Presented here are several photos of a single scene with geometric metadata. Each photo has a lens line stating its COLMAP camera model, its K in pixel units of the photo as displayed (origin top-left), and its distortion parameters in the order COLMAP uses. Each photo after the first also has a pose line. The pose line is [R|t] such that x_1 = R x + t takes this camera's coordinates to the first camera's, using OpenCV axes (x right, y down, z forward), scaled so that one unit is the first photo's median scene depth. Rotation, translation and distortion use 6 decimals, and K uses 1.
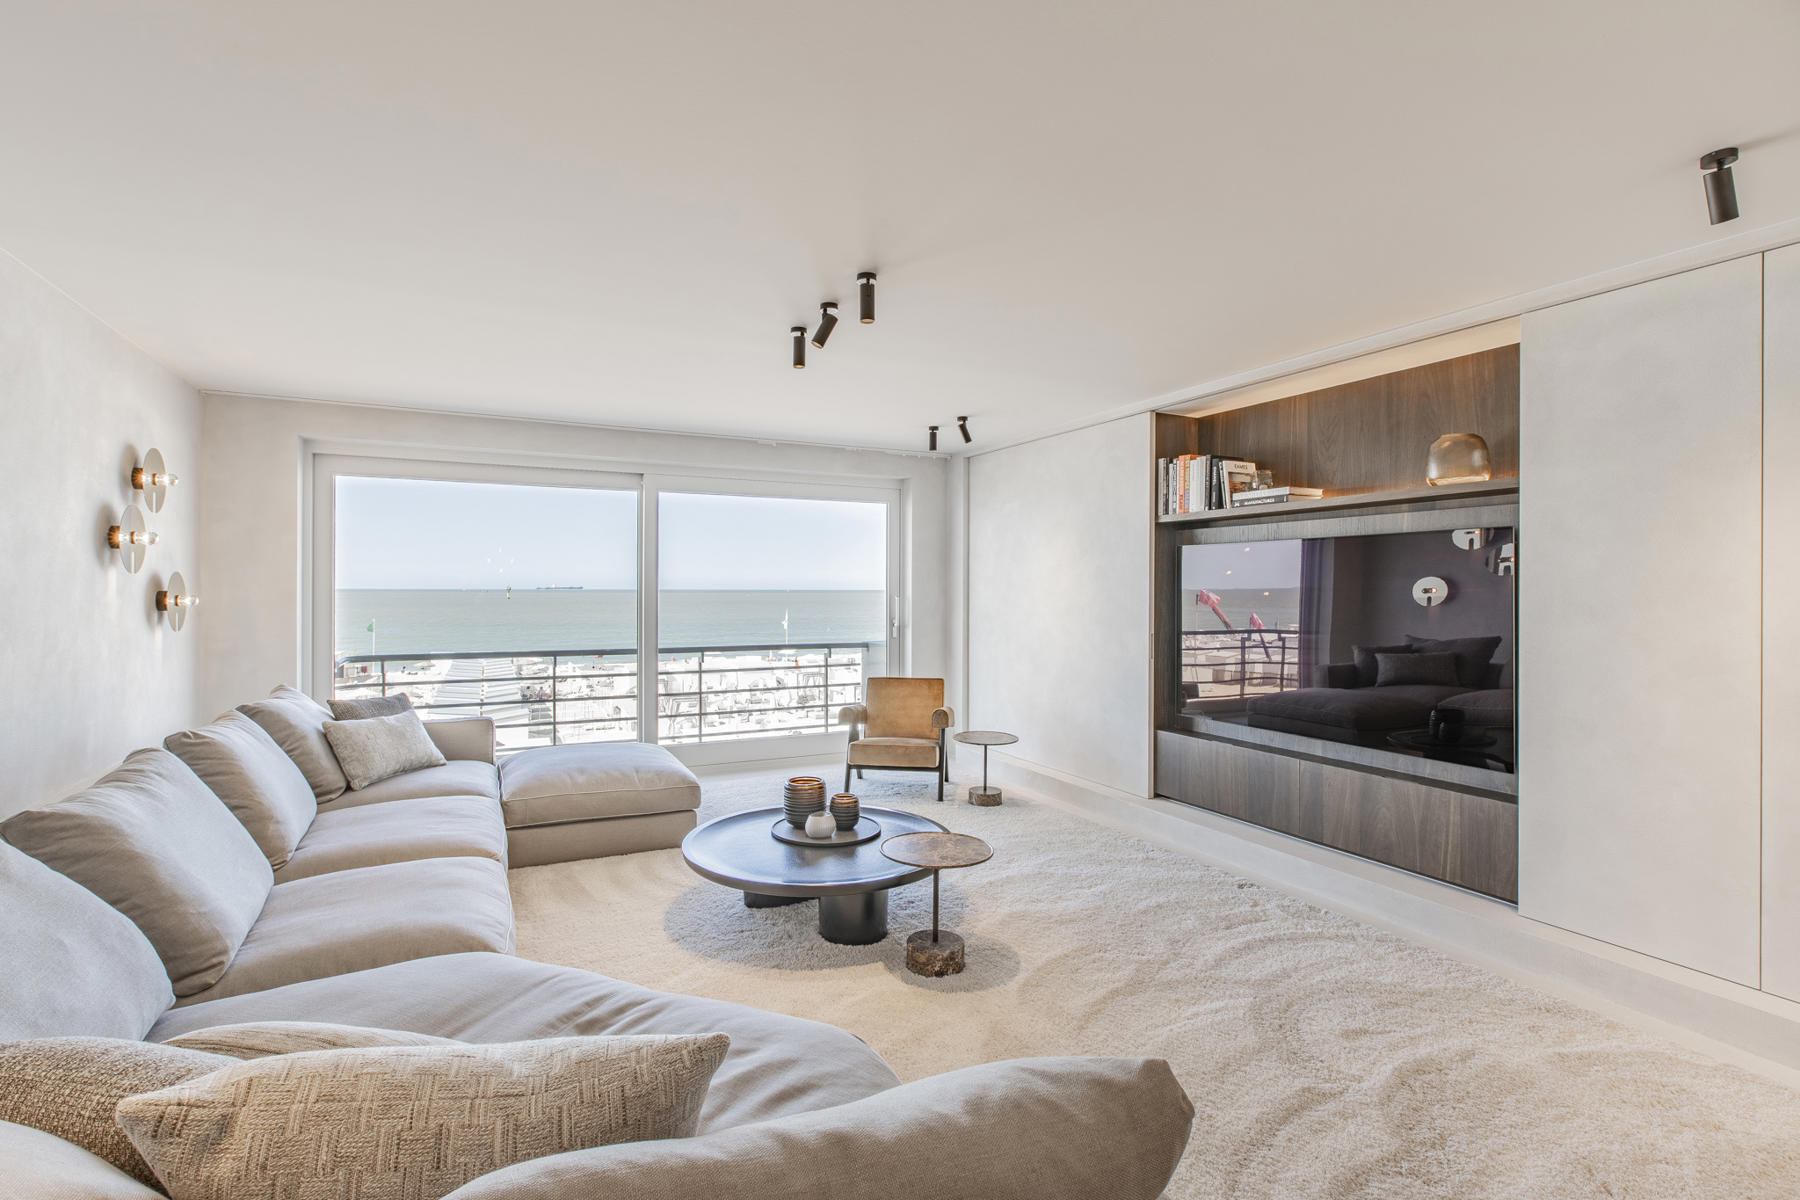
lens RADIAL K [[831.4, 0, 900.0], [0, 831.4, 600.0], [0, 0, 1]] dist [-0.000176, -0.000334]
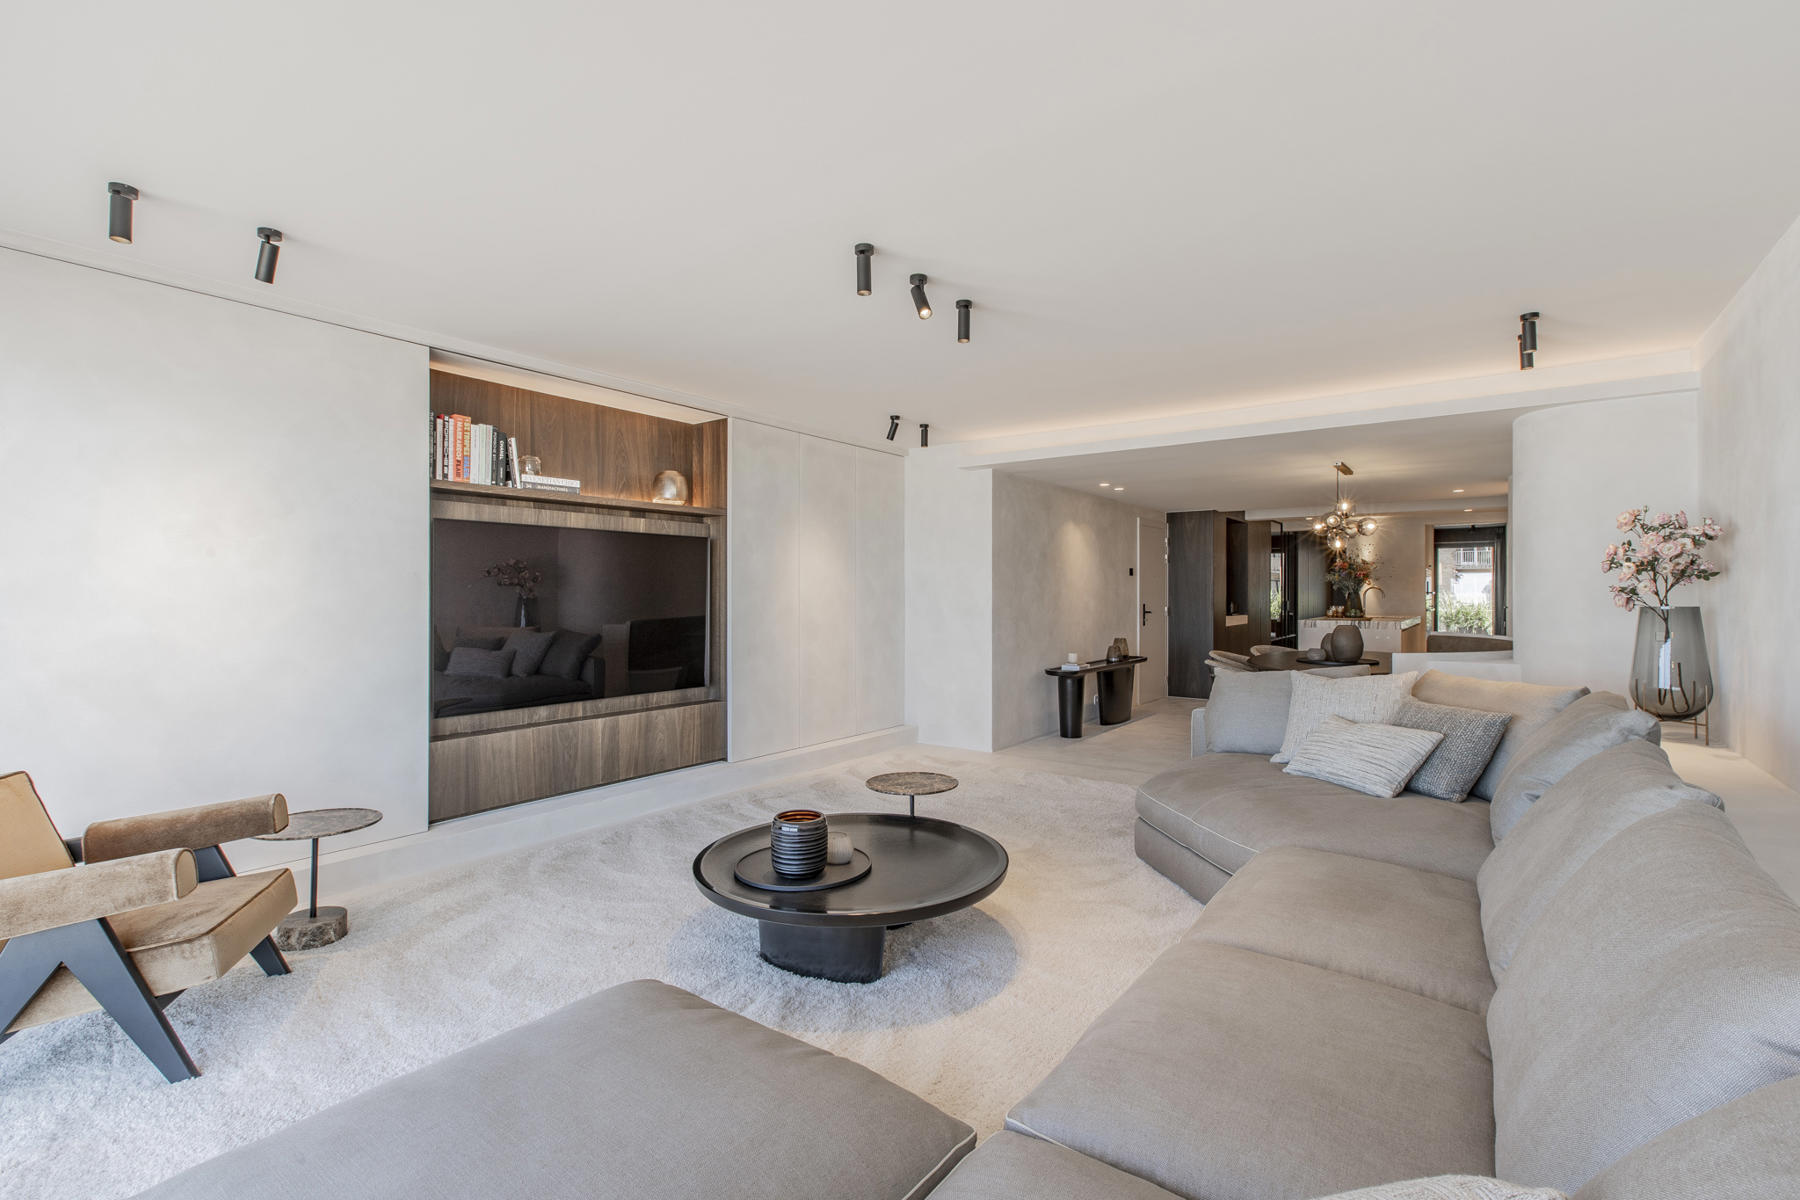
lens RADIAL K [[831.4, 0, 900.0], [0, 831.4, 600.0], [0, 0, 1]] dist [-0.000176, -0.000334]
pose [[-0.463527, -0.007961, 0.886047, -0.590842], [0.003885, 0.999932, 0.011016, 0.010402], [-0.886074, 0.008548, -0.463465, 0.919831]]
